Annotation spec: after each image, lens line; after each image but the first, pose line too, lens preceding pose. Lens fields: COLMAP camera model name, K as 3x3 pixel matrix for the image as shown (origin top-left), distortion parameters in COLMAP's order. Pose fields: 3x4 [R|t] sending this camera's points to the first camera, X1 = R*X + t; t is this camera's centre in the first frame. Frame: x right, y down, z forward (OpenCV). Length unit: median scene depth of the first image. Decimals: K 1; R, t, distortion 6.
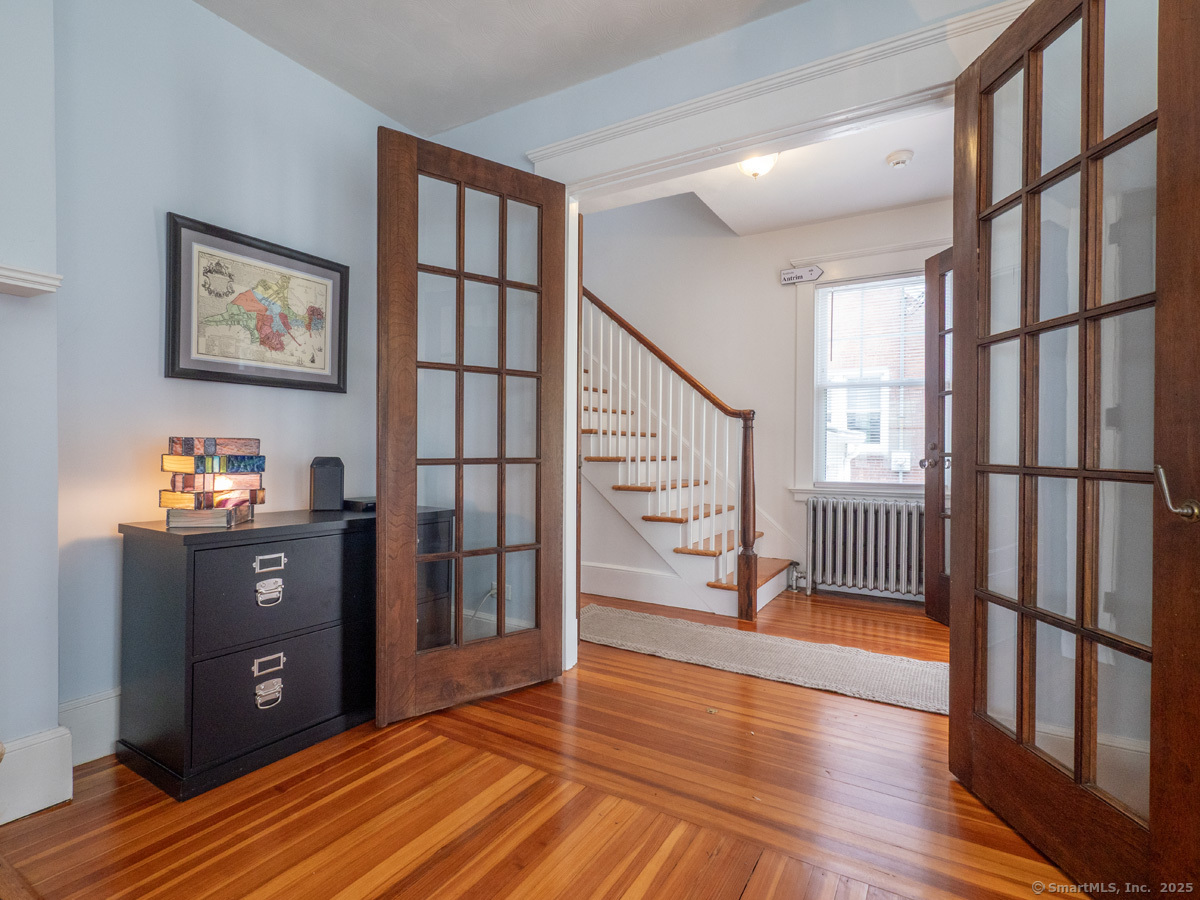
lens RADIAL K [[584.3, 0, 601.7], [0, 584.3, 452.8], [0, 0, 1]] dist [0.003857, -0.000793]
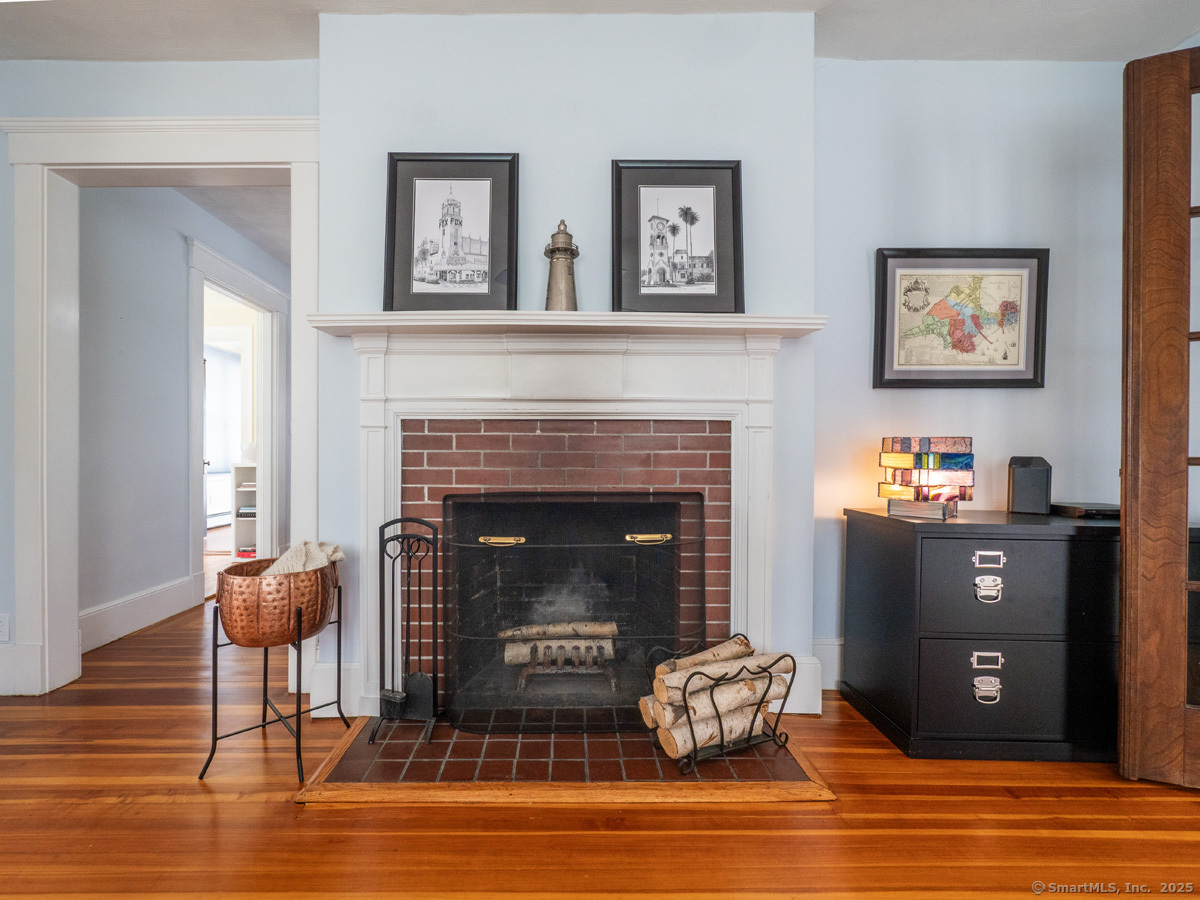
lens RADIAL K [[539.3, 0, 597.1], [0, 539.3, 451.6], [0, 0, 1]] dist [-0.003889, -0.000660]
pose [[0.514195, -0.004547, -0.857661, -0.106979], [-0.004716, 0.999956, -0.008130, 0.012043], [0.857660, 0.008225, 0.514151, -0.047238]]
